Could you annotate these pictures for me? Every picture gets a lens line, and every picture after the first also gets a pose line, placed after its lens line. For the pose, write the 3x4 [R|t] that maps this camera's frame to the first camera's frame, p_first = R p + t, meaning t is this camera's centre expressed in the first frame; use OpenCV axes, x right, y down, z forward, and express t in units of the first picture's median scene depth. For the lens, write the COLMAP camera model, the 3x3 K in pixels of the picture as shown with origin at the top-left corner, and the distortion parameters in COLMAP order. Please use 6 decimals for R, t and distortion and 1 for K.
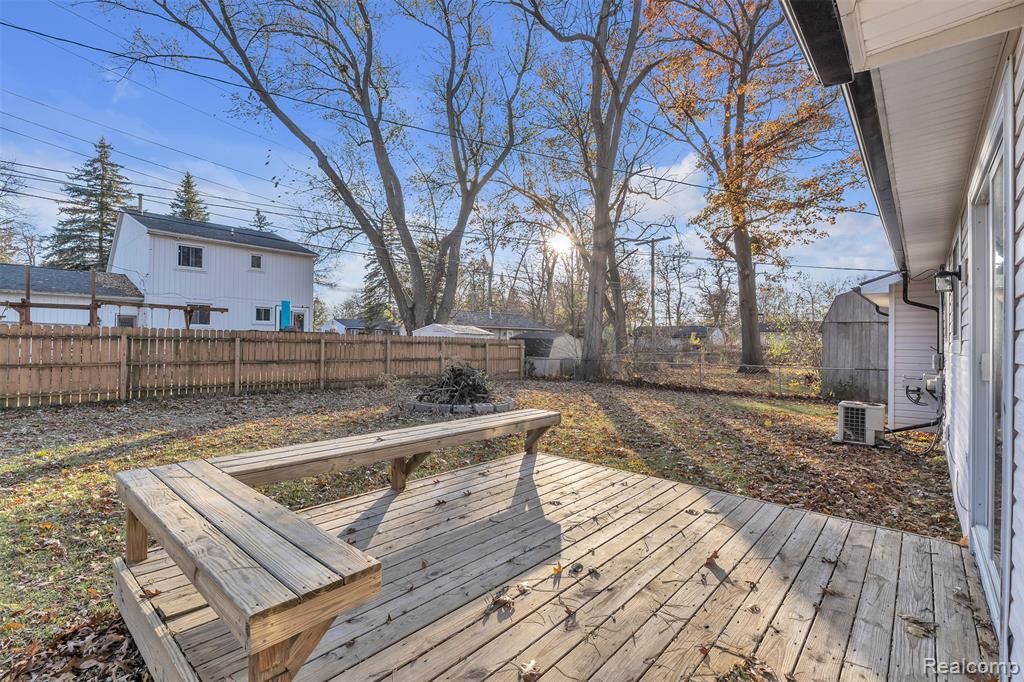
lens RADIAL K [[468.4, 0, 512.8], [0, 468.4, 341.8], [0, 0, 1]] dist [-0.011402, 0.000038]
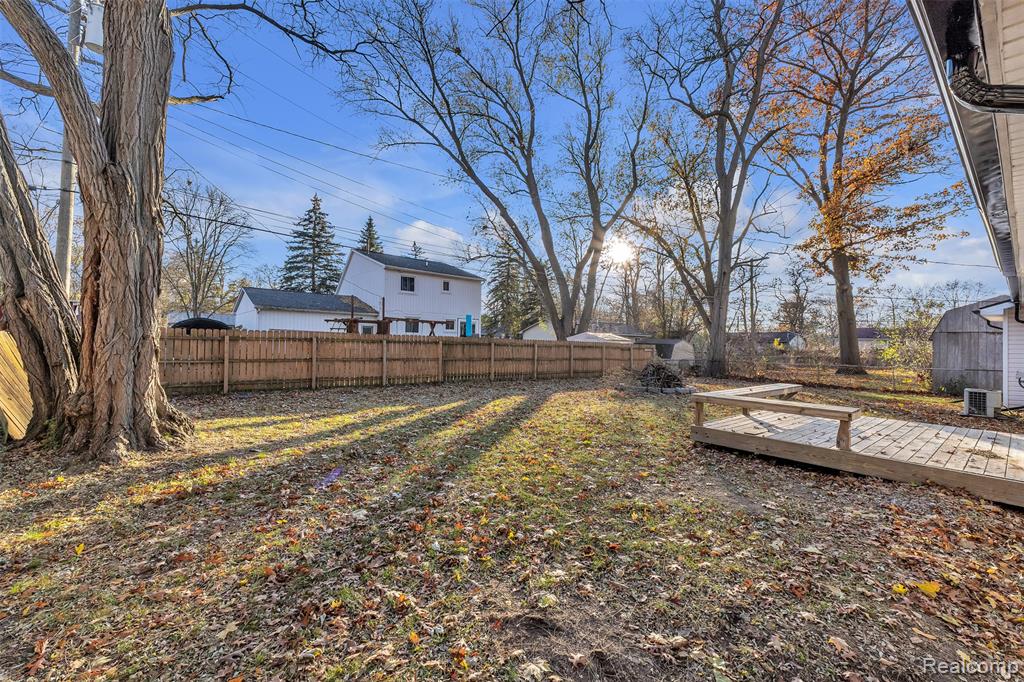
lens RADIAL K [[427.6, 0, 509.6], [0, 427.6, 340.0], [0, 0, 1]] dist [0.000697, 0.000166]
pose [[0.988169, 0.003179, -0.153335, -0.173427], [-0.005237, 0.999901, -0.013023, 0.000081], [0.153279, 0.013672, 0.988088, -0.189591]]
